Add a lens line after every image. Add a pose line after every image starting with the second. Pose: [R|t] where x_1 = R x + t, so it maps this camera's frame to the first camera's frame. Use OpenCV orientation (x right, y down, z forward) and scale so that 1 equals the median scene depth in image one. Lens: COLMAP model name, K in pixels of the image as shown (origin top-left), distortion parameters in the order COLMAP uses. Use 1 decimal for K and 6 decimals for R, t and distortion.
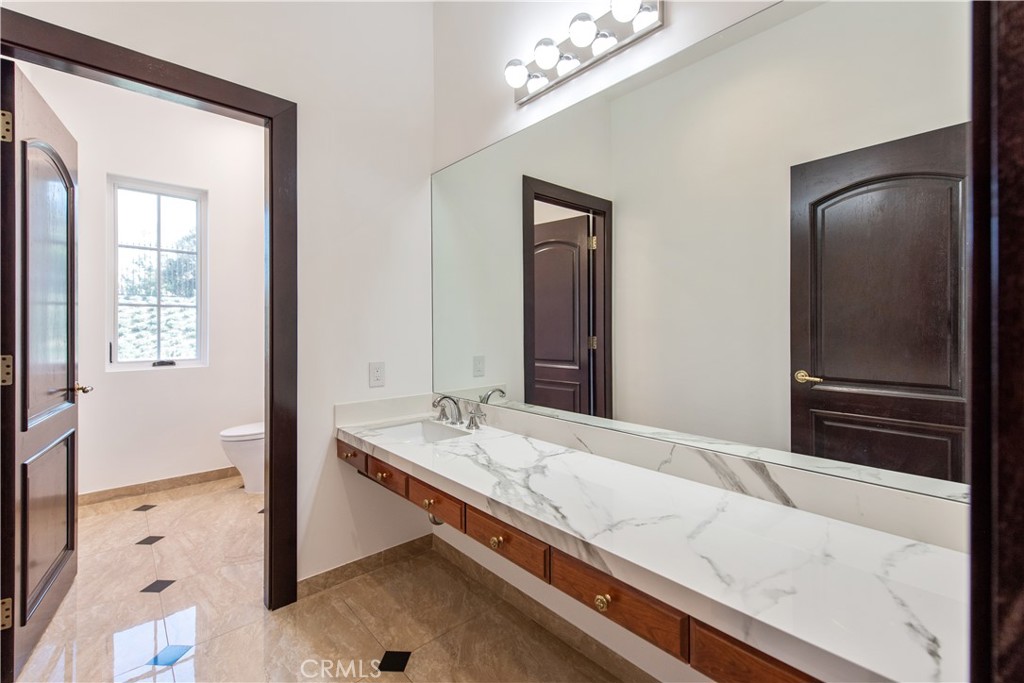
lens RADIAL K [[441.5, 0, 506.2], [0, 441.5, 333.9], [0, 0, 1]] dist [0.001814, 0.000199]
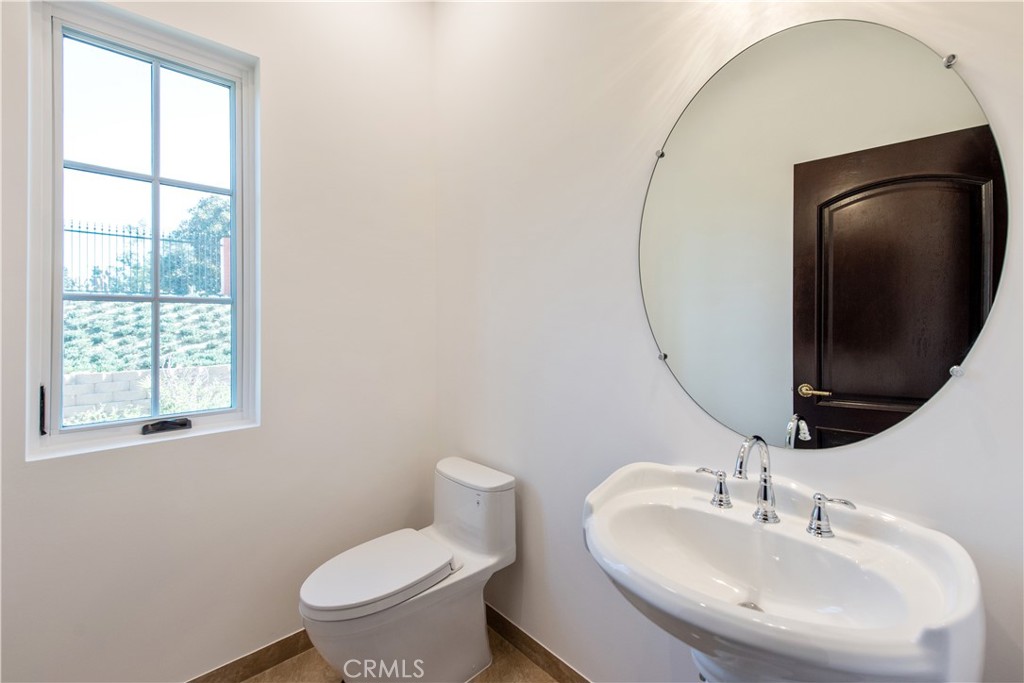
lens RADIAL K [[441.5, 0, 517.9], [0, 441.5, 338.3], [0, 0, 1]] dist [0.001814, 0.000199]
pose [[0.999458, 0.001686, 0.032887, -0.130404], [-0.001870, 0.999983, 0.005582, -0.007327], [-0.032877, -0.005640, 0.999443, 0.161874]]
